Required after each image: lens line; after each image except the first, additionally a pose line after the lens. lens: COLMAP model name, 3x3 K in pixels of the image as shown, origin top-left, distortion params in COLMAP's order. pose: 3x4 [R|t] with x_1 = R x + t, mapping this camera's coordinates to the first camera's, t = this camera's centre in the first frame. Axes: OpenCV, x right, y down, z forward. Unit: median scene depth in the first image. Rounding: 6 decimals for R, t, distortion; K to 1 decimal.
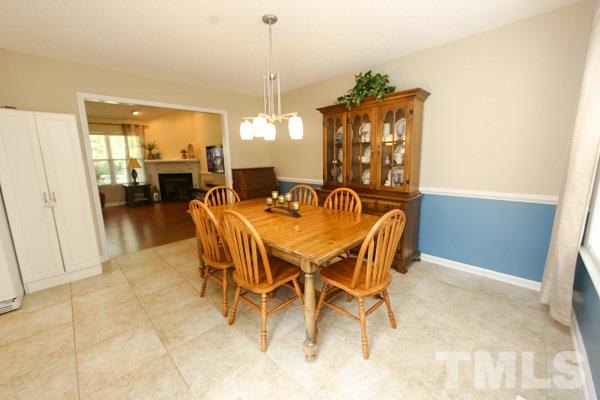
lens RADIAL K [[234.5, 0, 288.6], [0, 234.5, 196.0], [0, 0, 1]] dist [-0.003918, -0.000226]
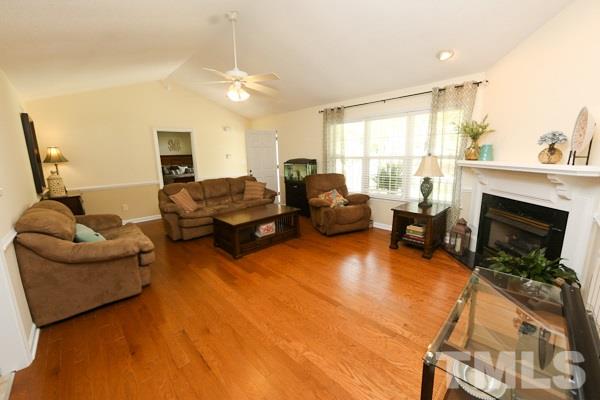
lens RADIAL K [[234.5, 0, 300.4], [0, 234.5, 199.5], [0, 0, 1]] dist [-0.003918, -0.000226]
pose [[-0.001135, 0.211562, -0.977364, -0.141711], [-0.159317, 0.964843, 0.209036, -0.126132], [0.987227, 0.155948, 0.032611, 0.683273]]
